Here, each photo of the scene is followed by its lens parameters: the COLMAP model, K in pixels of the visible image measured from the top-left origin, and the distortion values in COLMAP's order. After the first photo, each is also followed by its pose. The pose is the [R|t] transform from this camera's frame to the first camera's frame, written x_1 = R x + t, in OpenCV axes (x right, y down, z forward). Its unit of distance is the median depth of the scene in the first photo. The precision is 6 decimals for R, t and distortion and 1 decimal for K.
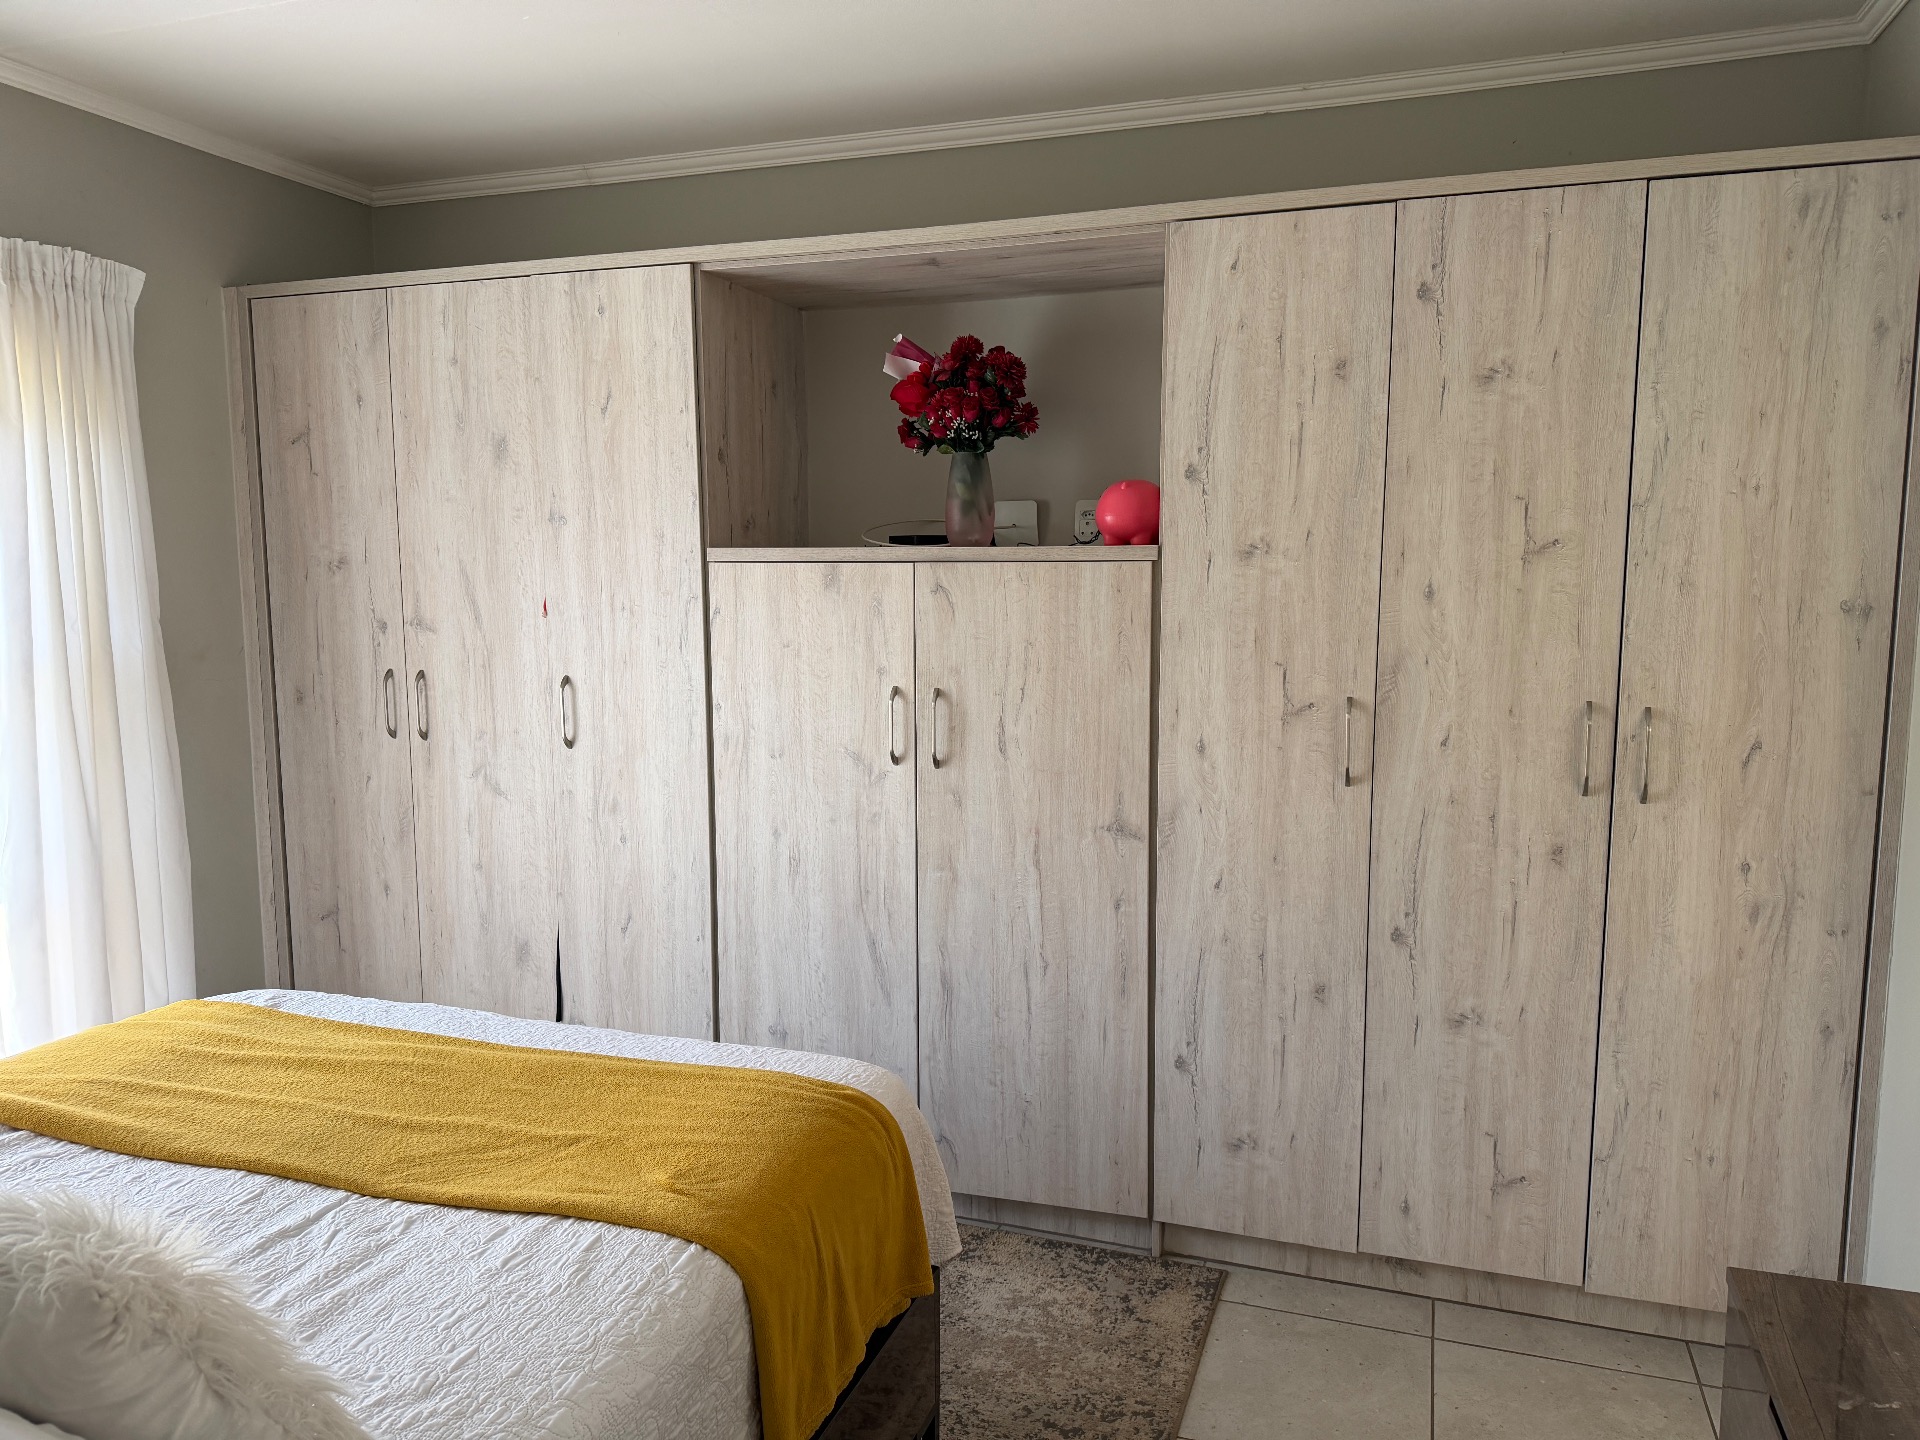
lens RADIAL K [[1339.5, 0, 961.9], [0, 1339.5, 723.6], [0, 0, 1]] dist [0.087411, -0.118991]
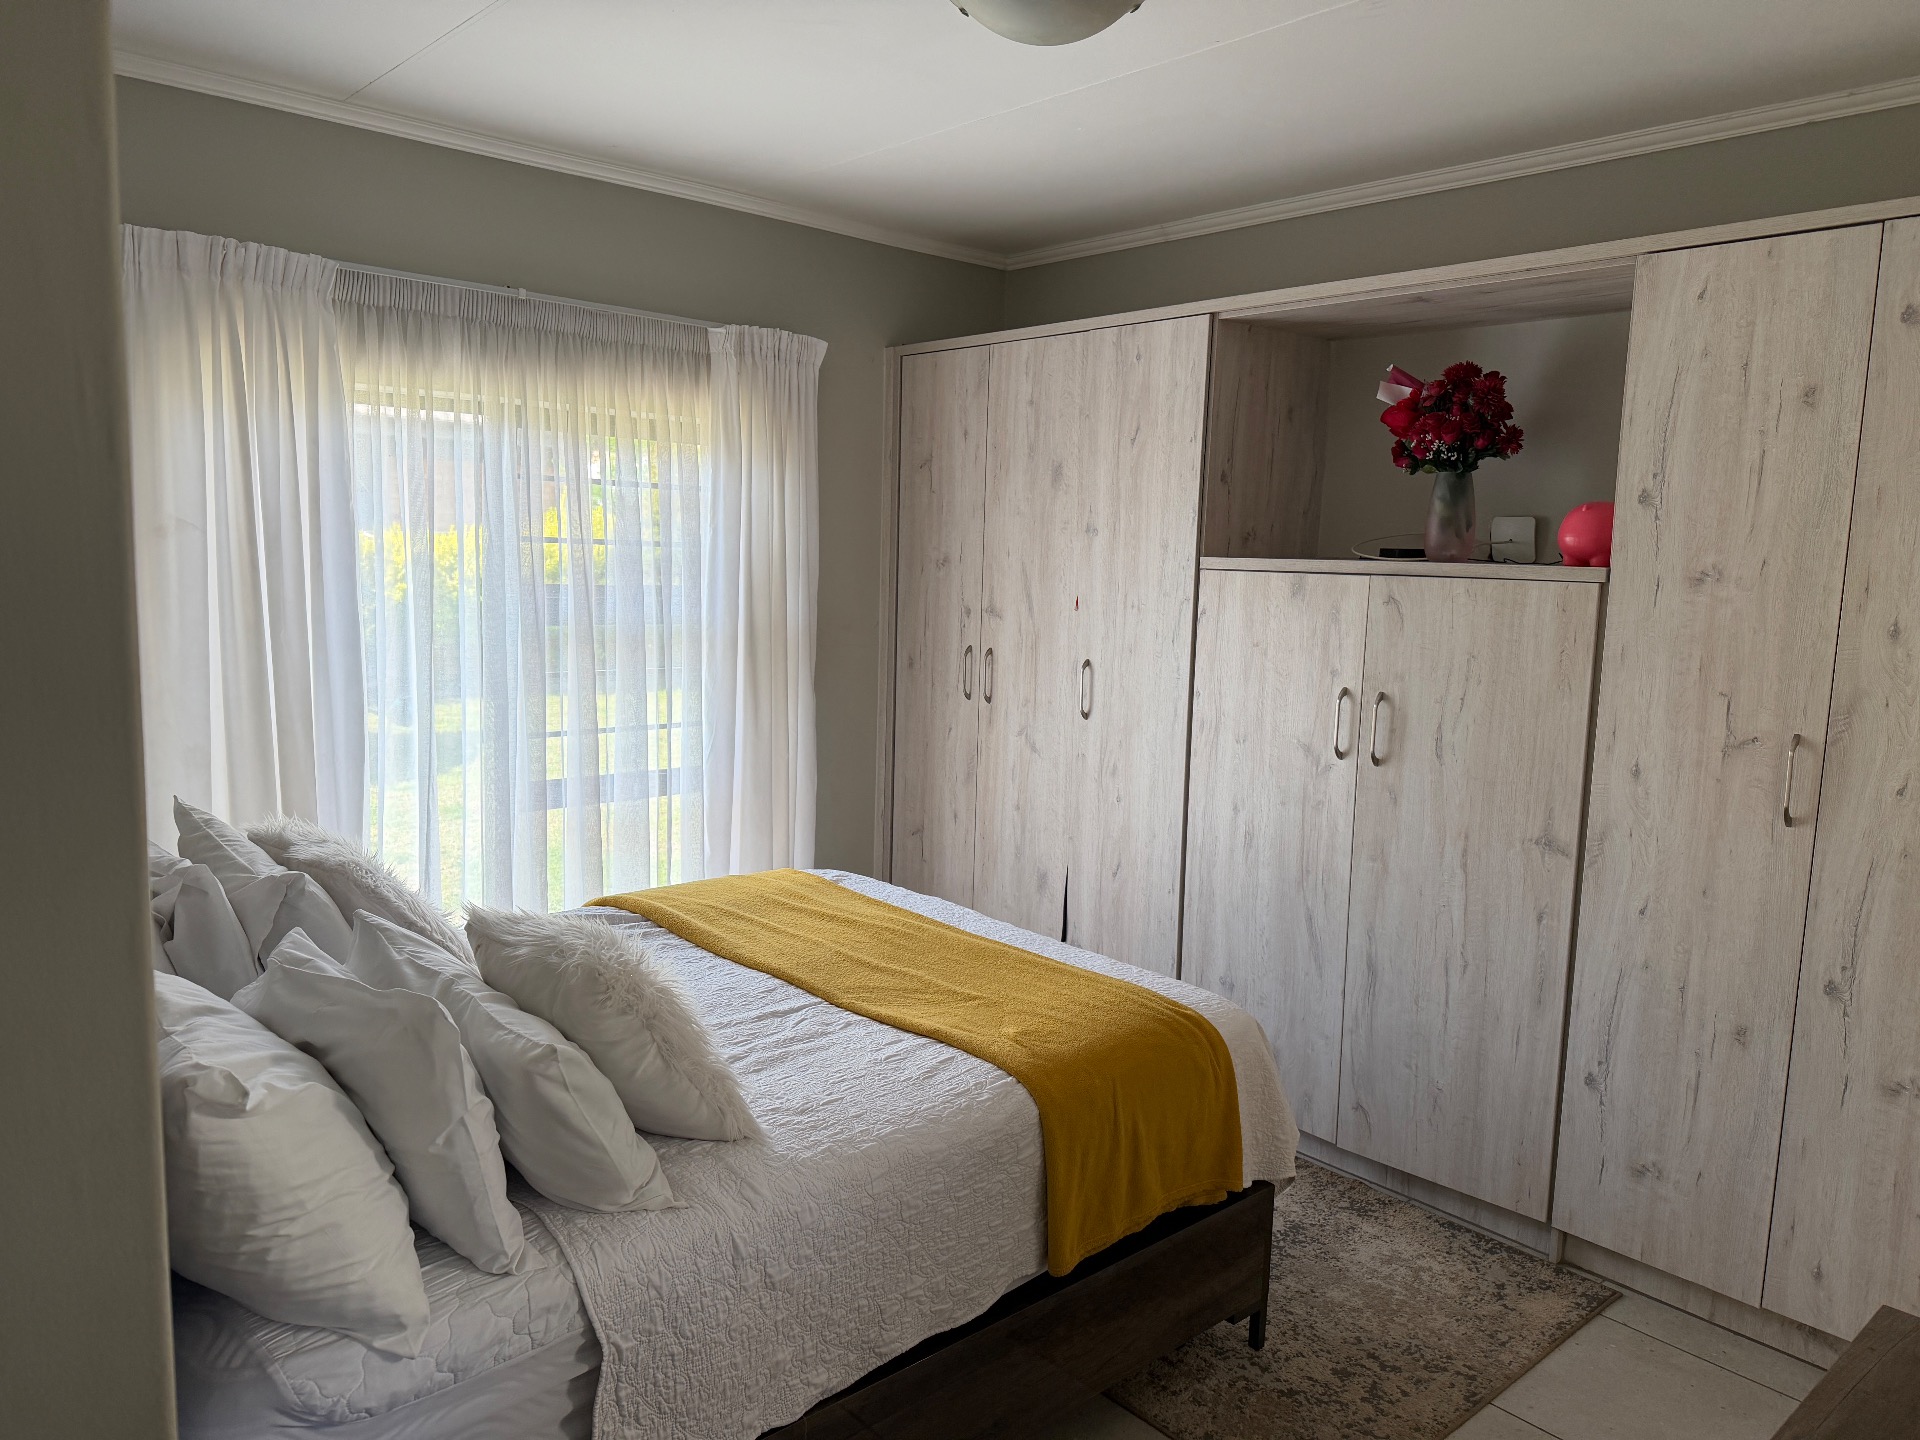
lens RADIAL K [[1339.5, 0, 968.0], [0, 1339.5, 721.9], [0, 0, 1]] dist [0.087411, -0.118991]
pose [[0.874935, 0.089860, -0.475830, 0.214768], [-0.087594, 0.995791, 0.026990, -0.002920], [0.476253, 0.018065, 0.879123, -0.124458]]
